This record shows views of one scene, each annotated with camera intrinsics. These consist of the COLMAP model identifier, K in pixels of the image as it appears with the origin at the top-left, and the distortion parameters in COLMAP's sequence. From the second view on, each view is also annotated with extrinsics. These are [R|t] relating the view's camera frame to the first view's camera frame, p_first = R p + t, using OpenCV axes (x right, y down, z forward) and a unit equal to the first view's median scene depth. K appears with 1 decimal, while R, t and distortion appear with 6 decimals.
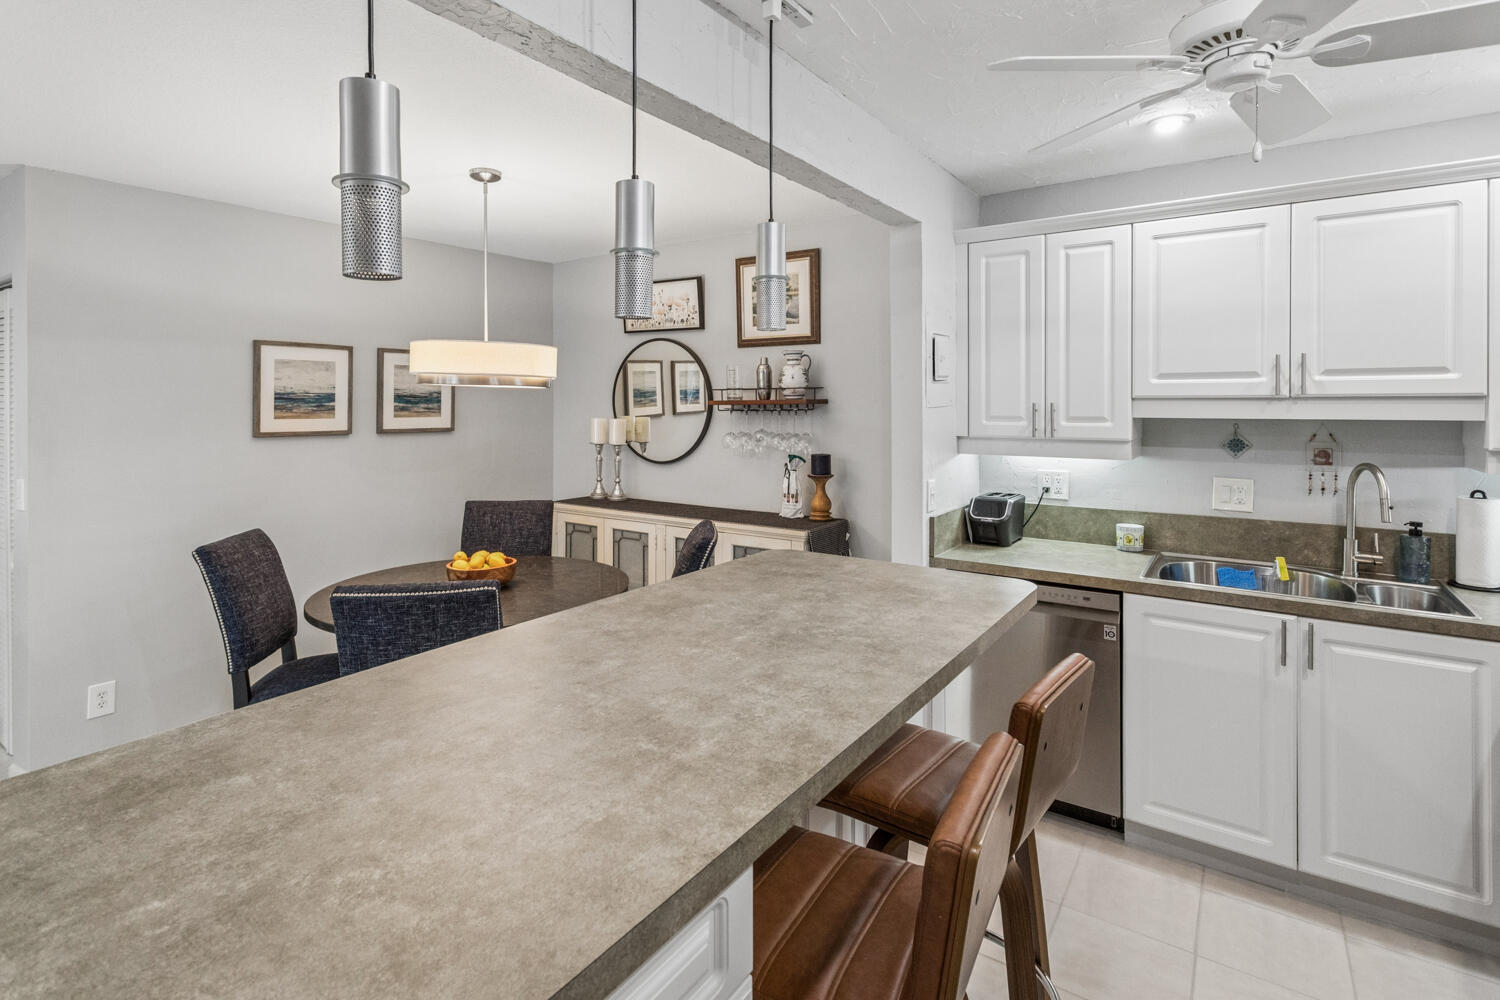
lens RADIAL K [[728.2, 0, 741.7], [0, 728.2, 408.5], [0, 0, 1]] dist [0.003196, 0.000765]
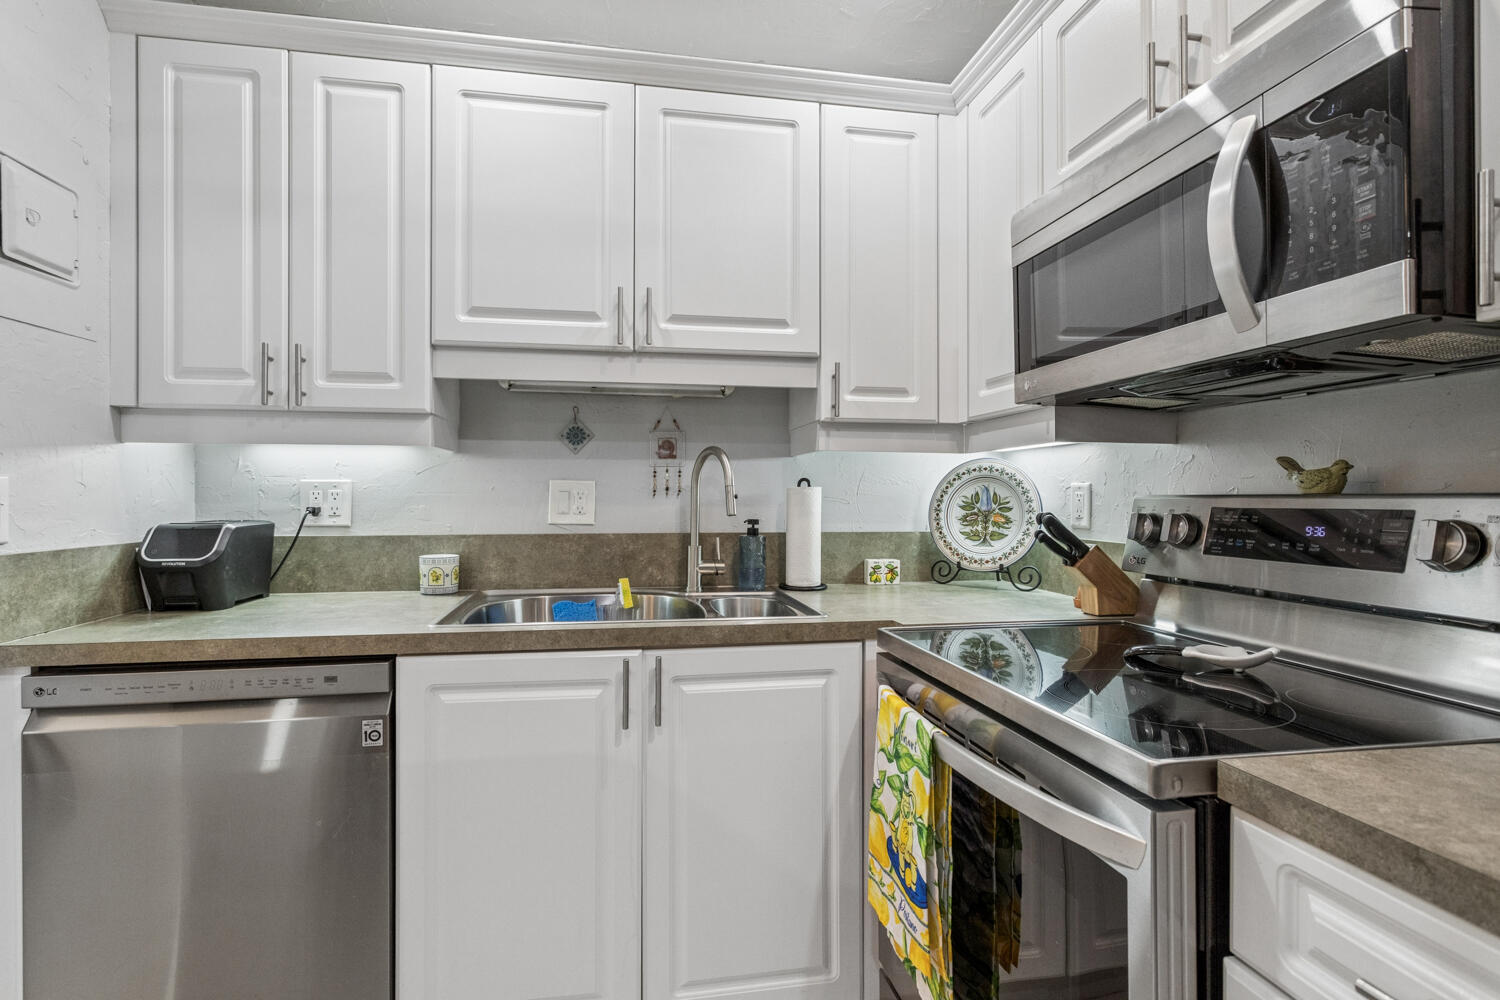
lens RADIAL K [[710.2, 0, 723.7], [0, 710.2, 492.4], [0, 0, 1]] dist [-0.002625, -0.000015]
pose [[0.719348, 0.006227, 0.694622, 0.299209], [0.001788, 0.999940, -0.010815, 0.121962], [-0.694648, 0.009022, 0.719293, 0.395731]]
